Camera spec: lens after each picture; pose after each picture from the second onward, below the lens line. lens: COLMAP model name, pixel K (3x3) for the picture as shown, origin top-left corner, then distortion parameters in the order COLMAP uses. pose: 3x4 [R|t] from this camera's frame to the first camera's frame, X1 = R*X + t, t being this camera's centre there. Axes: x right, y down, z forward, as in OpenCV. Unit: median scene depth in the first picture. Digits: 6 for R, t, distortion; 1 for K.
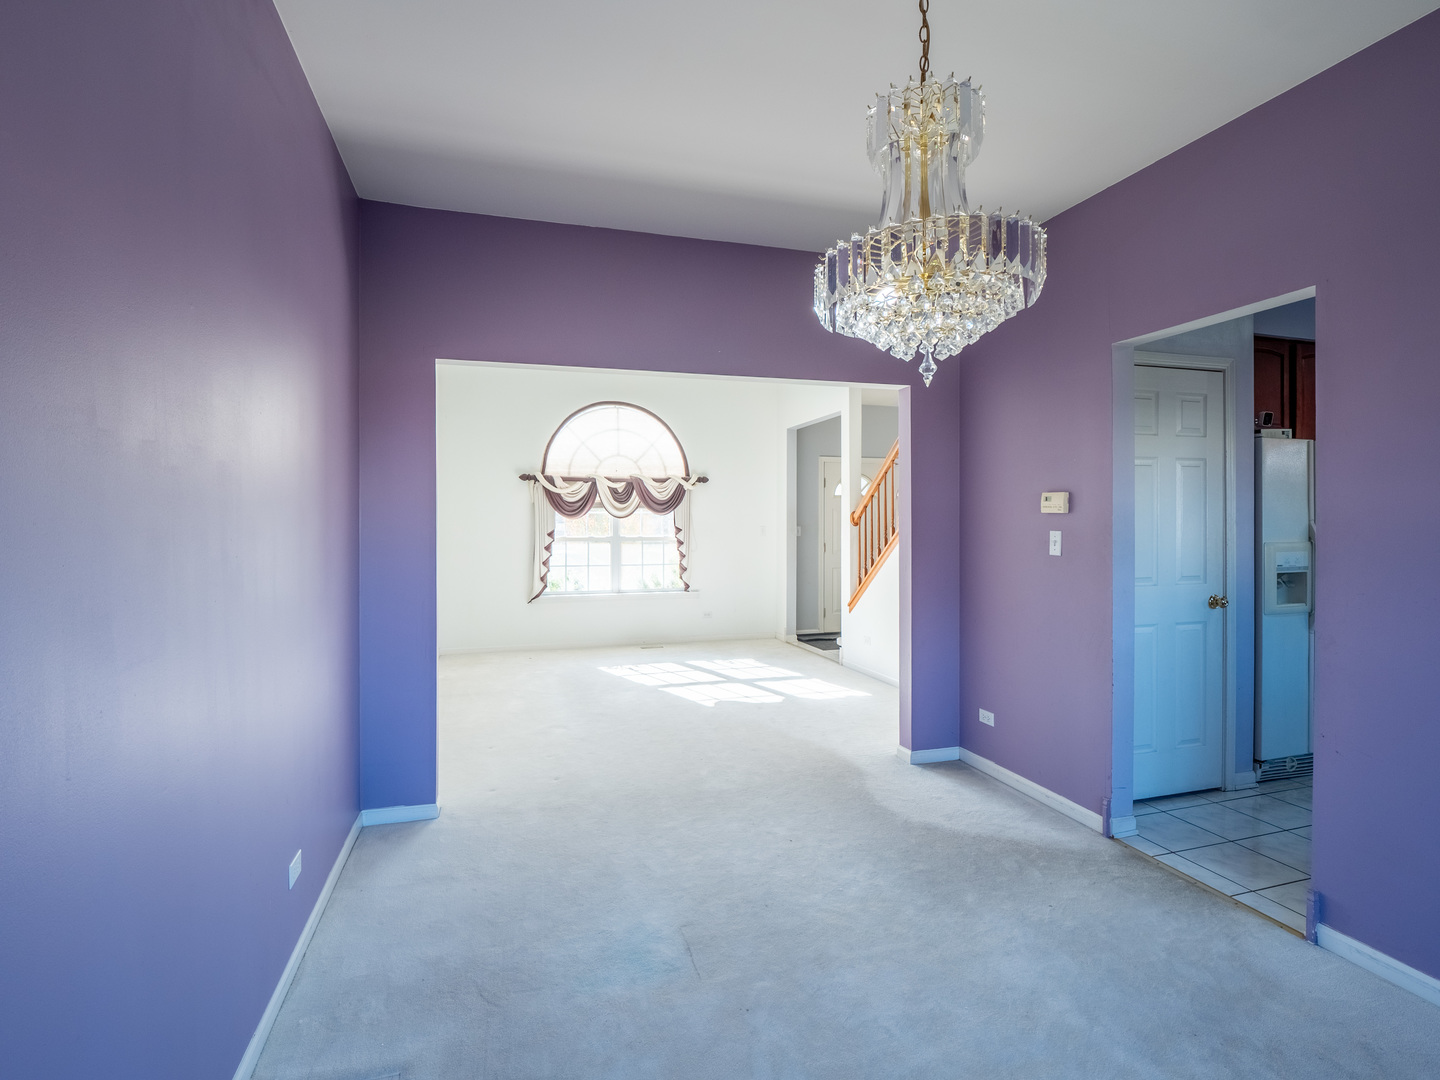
lens RADIAL K [[723.0, 0, 720.9], [0, 723.0, 533.9], [0, 0, 1]] dist [-0.008169, -0.003885]
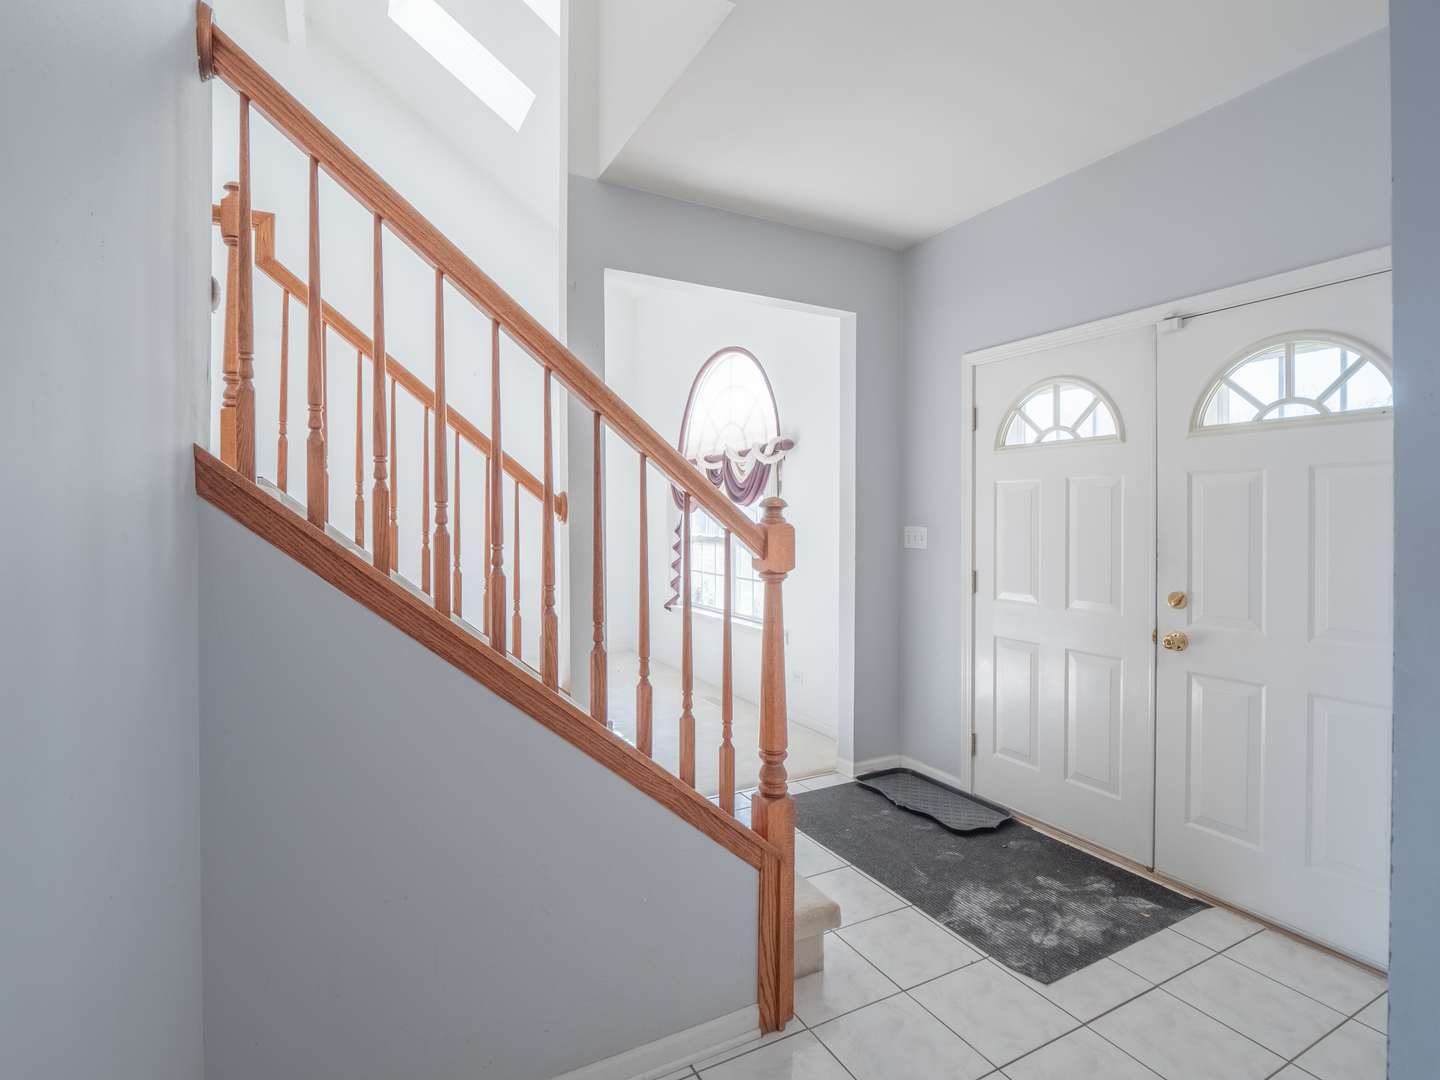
lens RADIAL K [[723.0, 0, 724.8], [0, 723.0, 526.8], [0, 0, 1]] dist [-0.008169, -0.003885]
pose [[0.180045, 0.013688, -0.983563, 0.553993], [-0.010616, 0.999872, 0.011972, -0.015379], [0.983601, 0.008286, 0.180167, 0.868269]]
